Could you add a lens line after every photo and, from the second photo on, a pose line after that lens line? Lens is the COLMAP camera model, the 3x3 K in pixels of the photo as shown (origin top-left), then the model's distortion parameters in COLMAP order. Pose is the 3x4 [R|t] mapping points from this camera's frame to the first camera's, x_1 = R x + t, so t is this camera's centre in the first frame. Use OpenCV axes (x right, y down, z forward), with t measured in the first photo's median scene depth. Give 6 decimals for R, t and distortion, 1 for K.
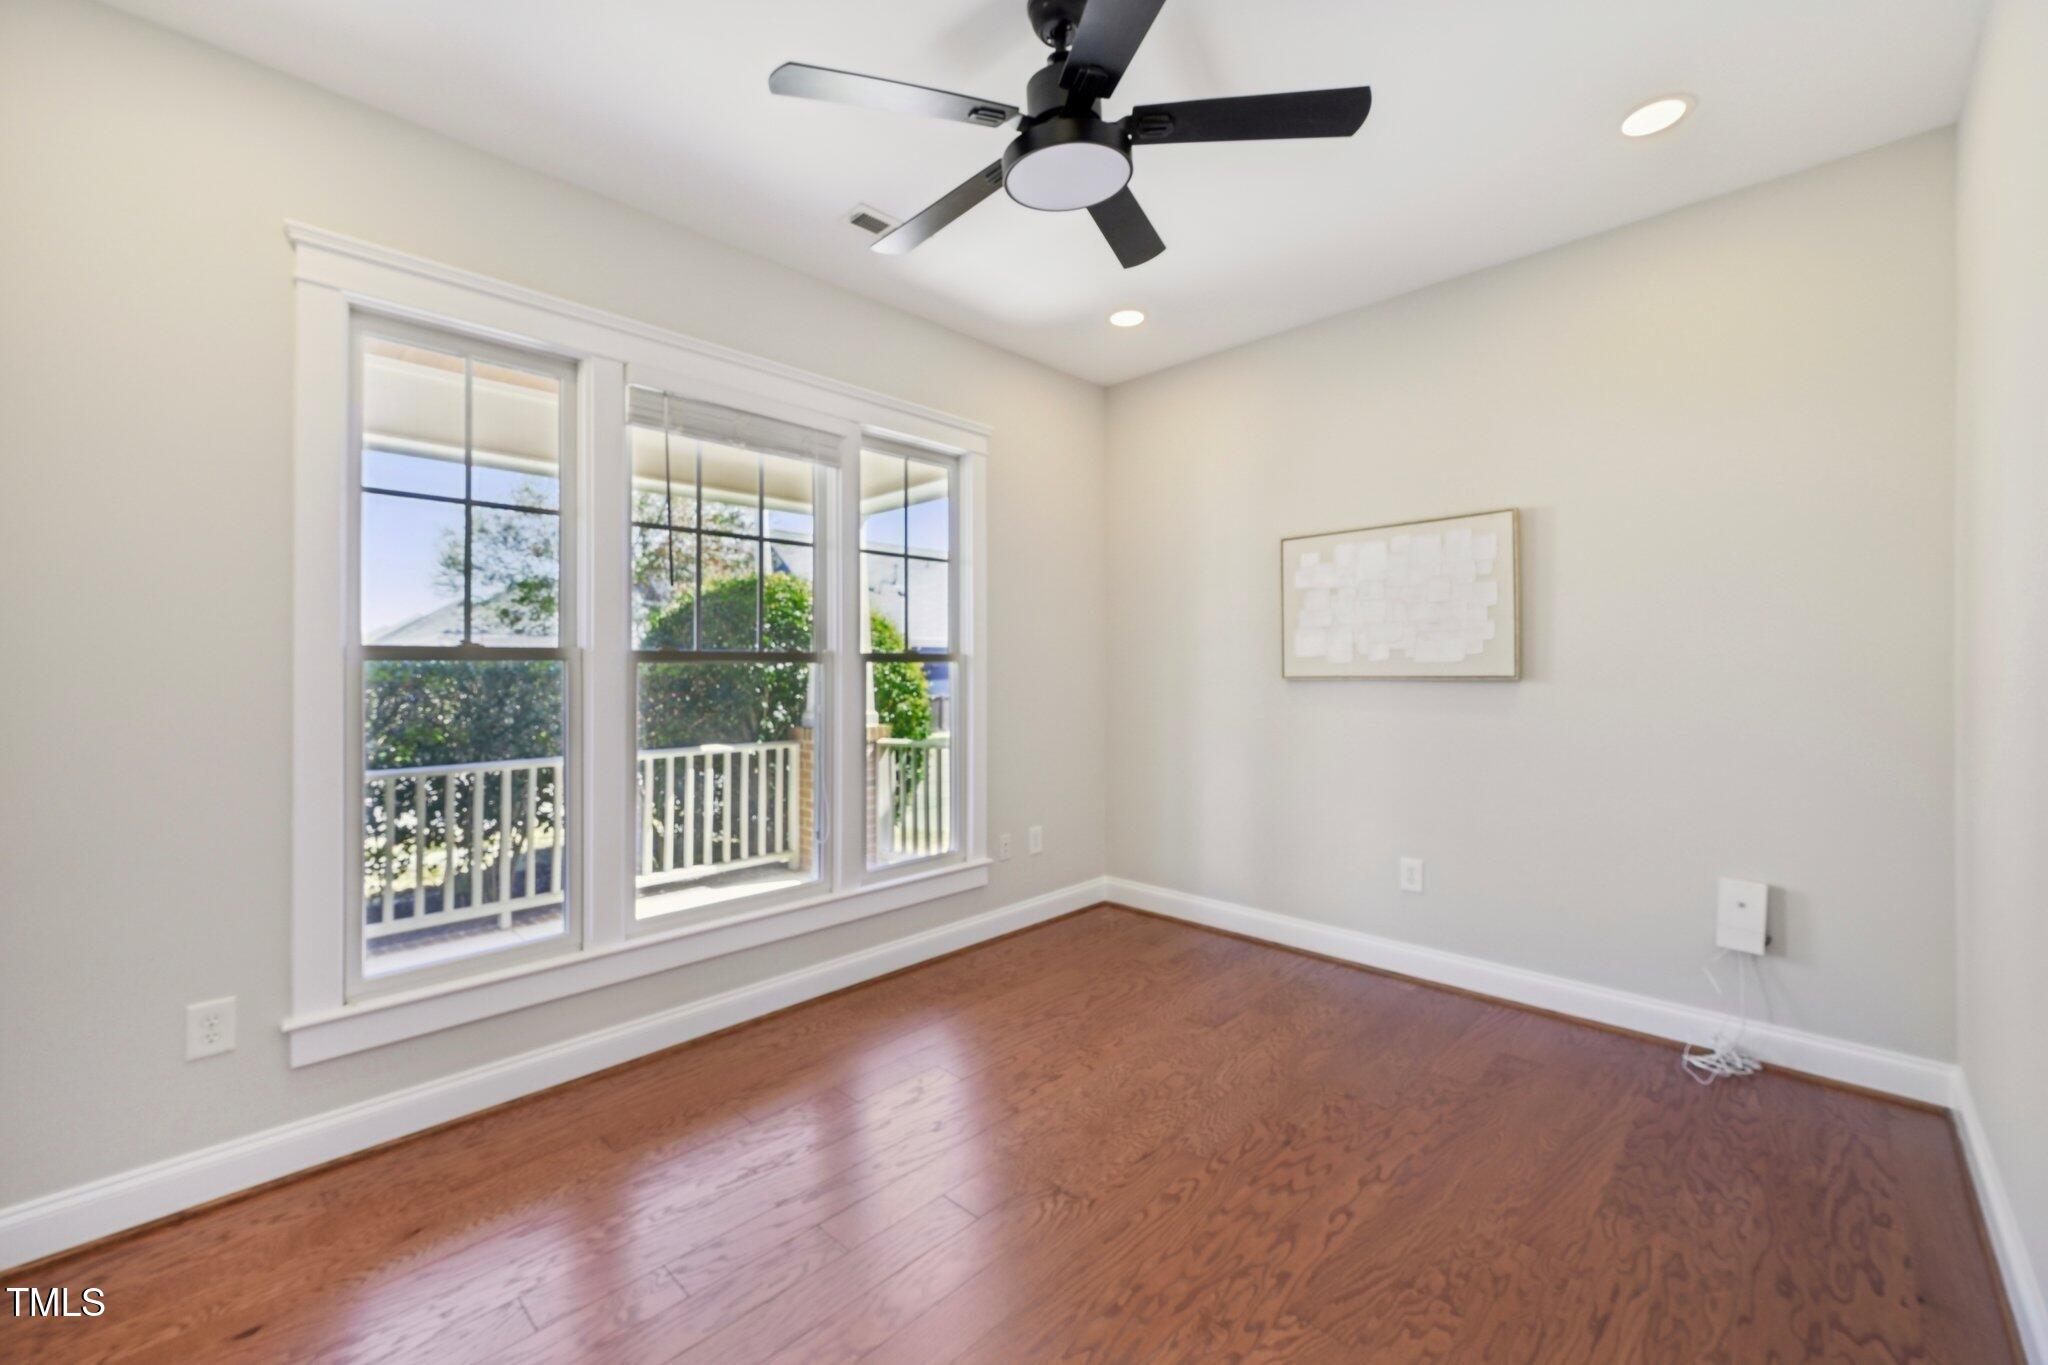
lens RADIAL K [[824.8, 0, 1026.1], [0, 824.8, 661.8], [0, 0, 1]] dist [-0.002156, 0.002431]
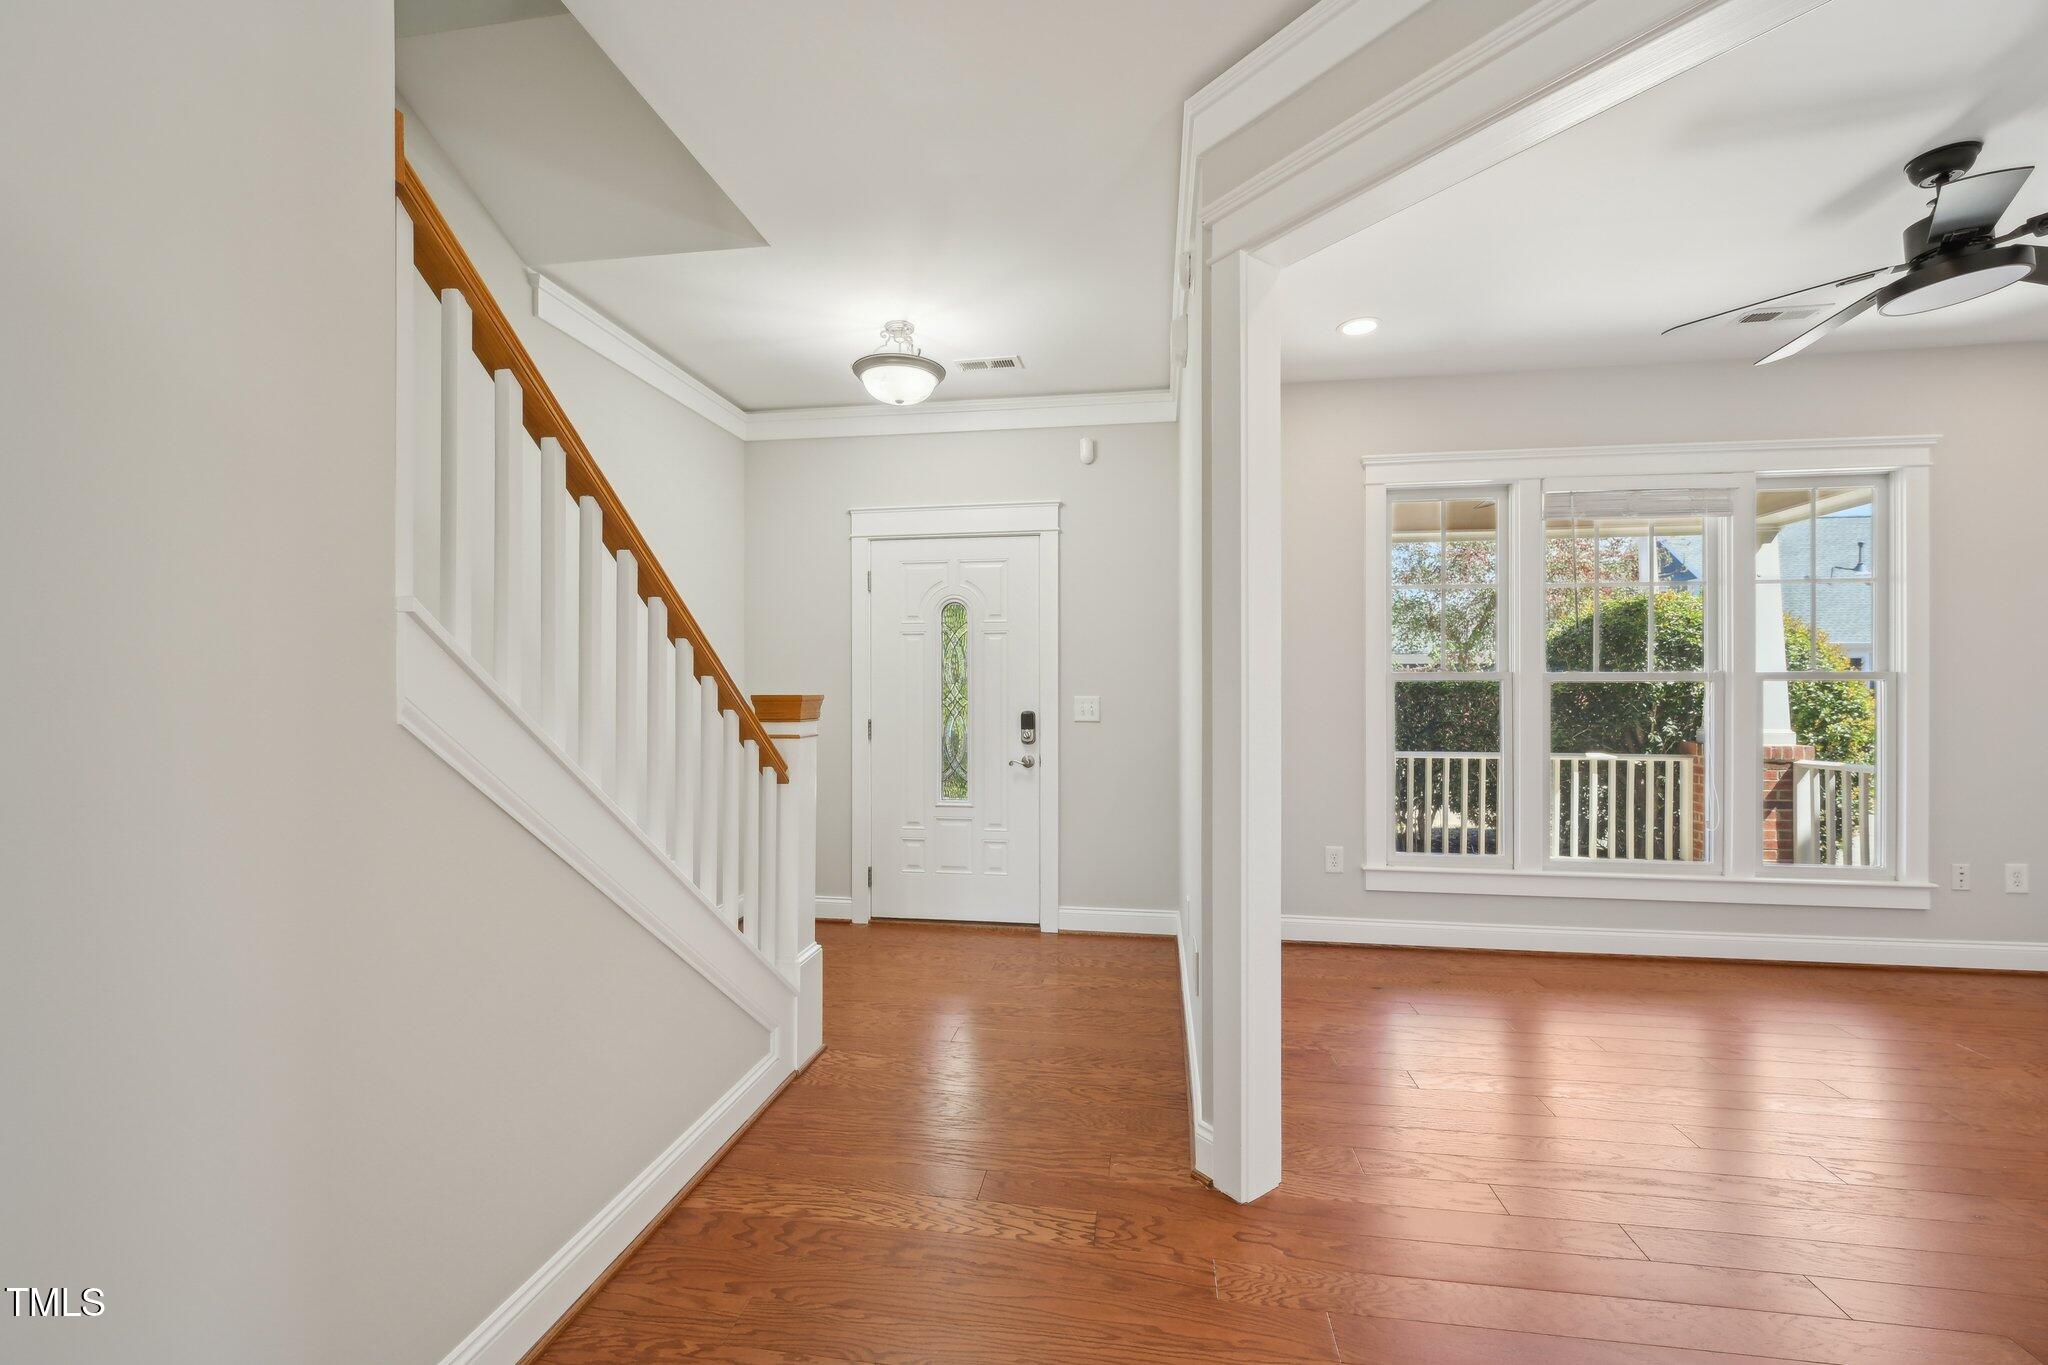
lens RADIAL K [[824.8, 0, 1027.0], [0, 824.8, 680.7], [0, 0, 1]] dist [-0.002156, 0.002431]
pose [[0.579598, 0.000147, -0.814902, 0.083663], [0.005009, 0.999980, 0.003743, -0.005338], [0.814887, -0.006251, 0.579586, -0.279307]]
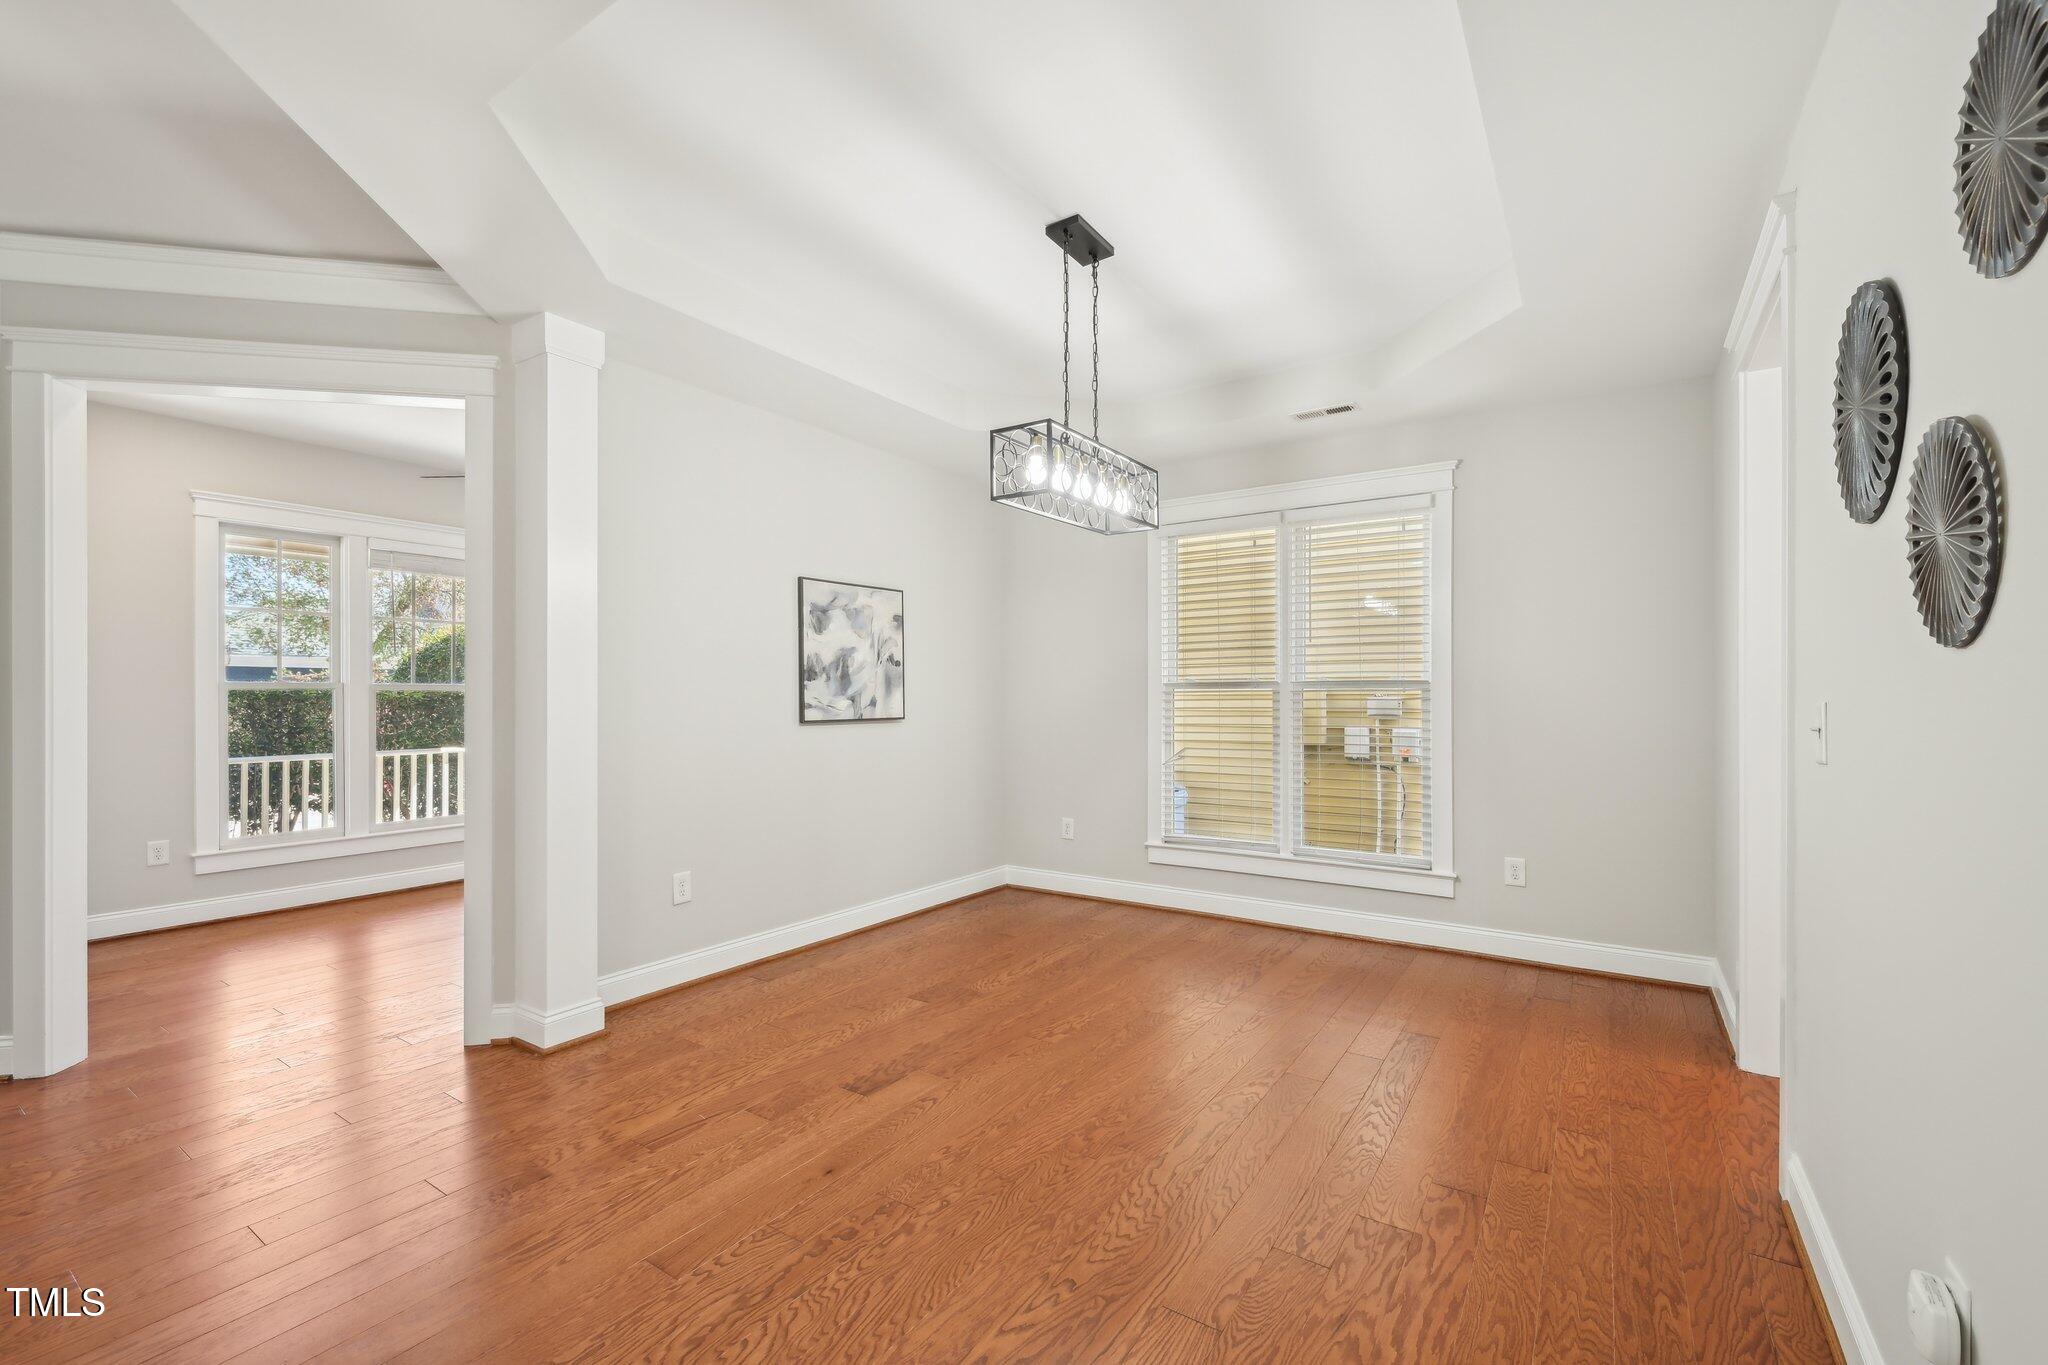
lens RADIAL K [[858.3, 0, 1024.4], [0, 858.3, 699.6], [0, 0, 1]] dist [-0.001116, 0.000073]
pose [[0.984970, 0.006381, 0.172605, 0.321176], [-0.009029, 0.999853, 0.014558, -0.010201], [-0.172487, -0.015898, 0.984883, -0.585987]]
